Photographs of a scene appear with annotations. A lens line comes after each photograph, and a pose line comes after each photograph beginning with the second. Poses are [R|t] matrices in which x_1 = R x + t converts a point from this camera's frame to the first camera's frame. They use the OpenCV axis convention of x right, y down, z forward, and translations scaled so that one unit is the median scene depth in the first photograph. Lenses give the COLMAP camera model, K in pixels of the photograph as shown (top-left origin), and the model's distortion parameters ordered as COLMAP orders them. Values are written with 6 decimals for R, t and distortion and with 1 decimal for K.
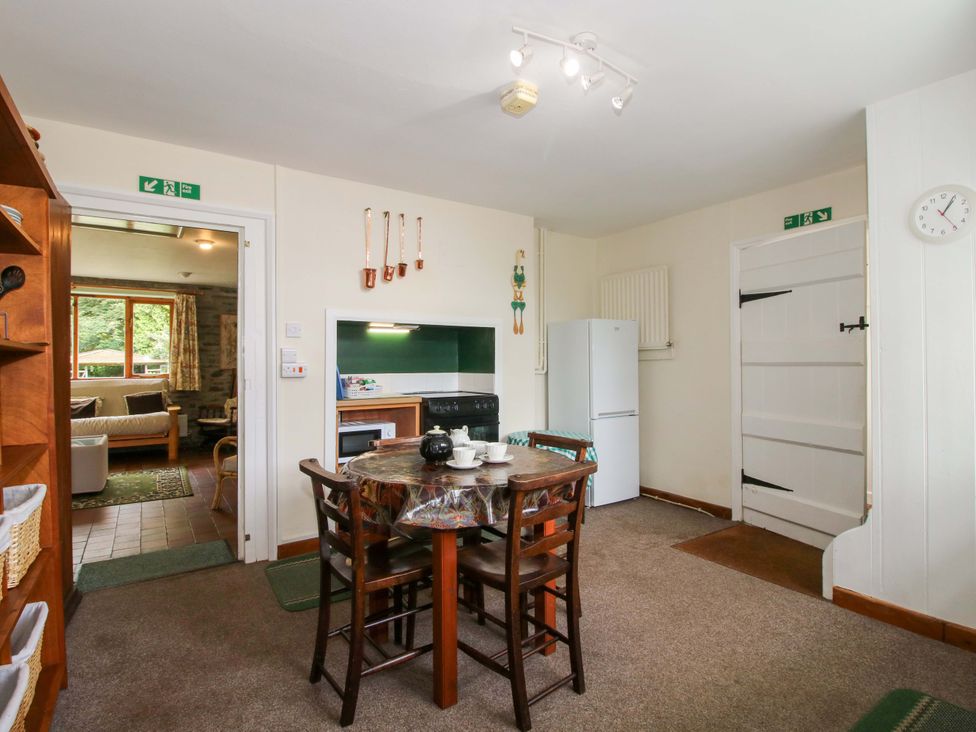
lens RADIAL K [[506.7, 0, 479.9], [0, 506.7, 359.3], [0, 0, 1]] dist [0.000337, -0.013789]
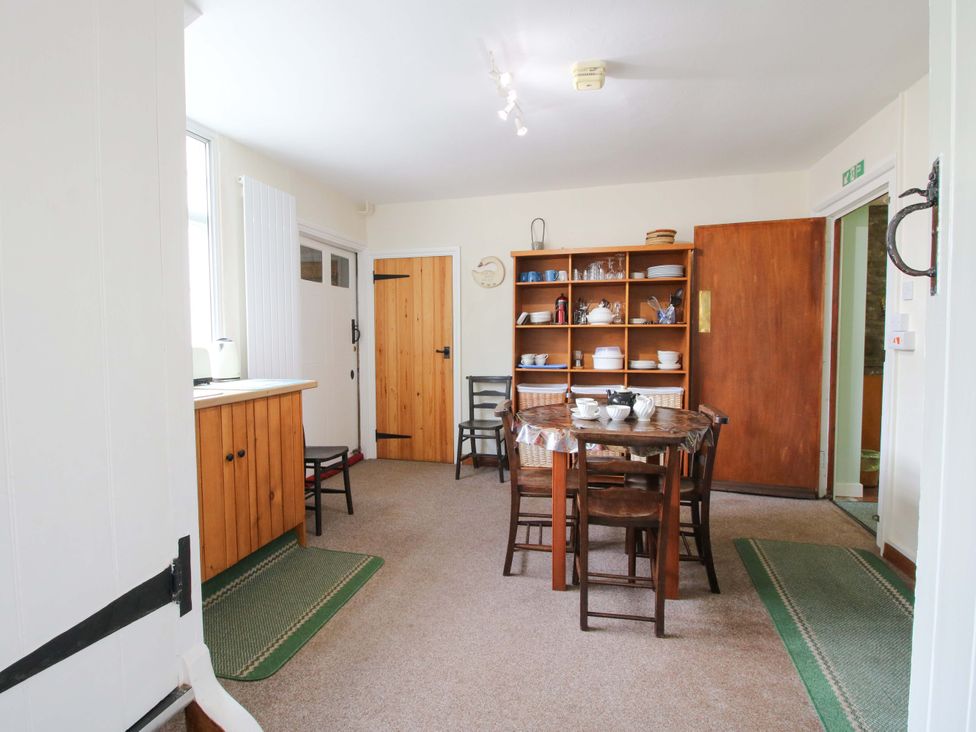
lens RADIAL K [[506.7, 0, 483.2], [0, 506.7, 364.5], [0, 0, 1]] dist [0.000337, -0.013789]
pose [[-0.741612, 0.044646, -0.669342, 0.597407], [0.012289, 0.998520, 0.052987, 0.008751], [0.670717, 0.031070, -0.741062, 1.029184]]
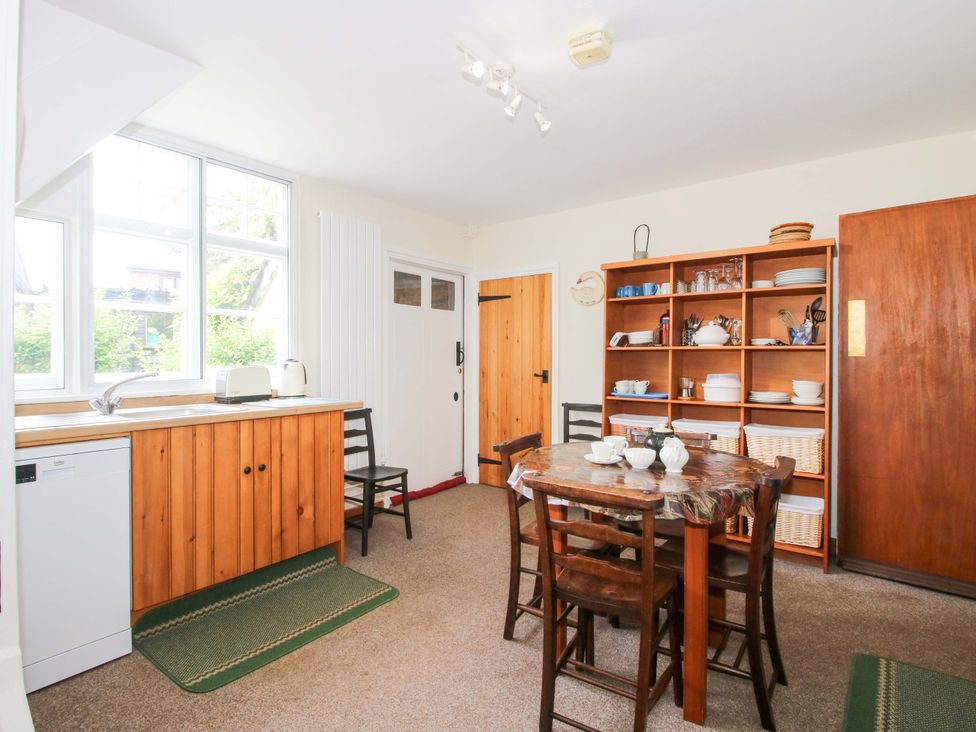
lens RADIAL K [[506.7, 0, 490.9], [0, 506.7, 364.4], [0, 0, 1]] dist [0.000337, -0.013789]
pose [[-0.942150, 0.003714, -0.335170, 0.324455], [0.002391, 0.999988, 0.004358, 0.011044], [0.335182, 0.003304, -0.942147, 1.098148]]
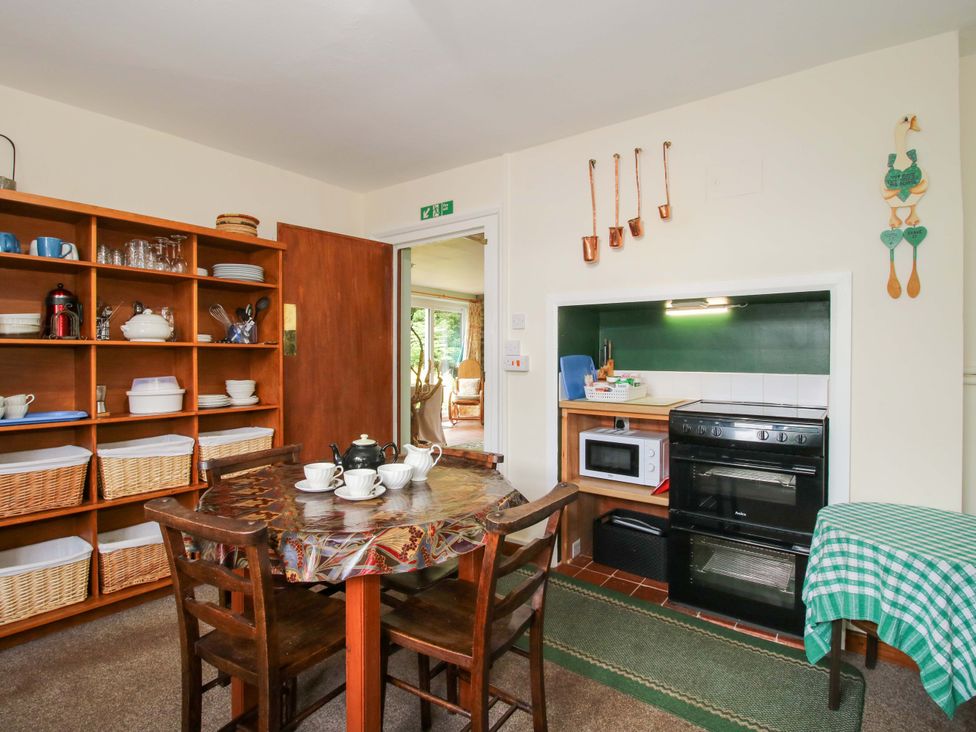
lens RADIAL K [[506.7, 0, 488.9], [0, 506.7, 361.8], [0, 0, 1]] dist [0.000337, -0.013789]
pose [[0.342105, 0.015300, -0.939537, 0.454782], [0.004503, 0.999829, 0.017921, 0.000335], [0.939651, -0.010361, 0.341978, 0.559999]]
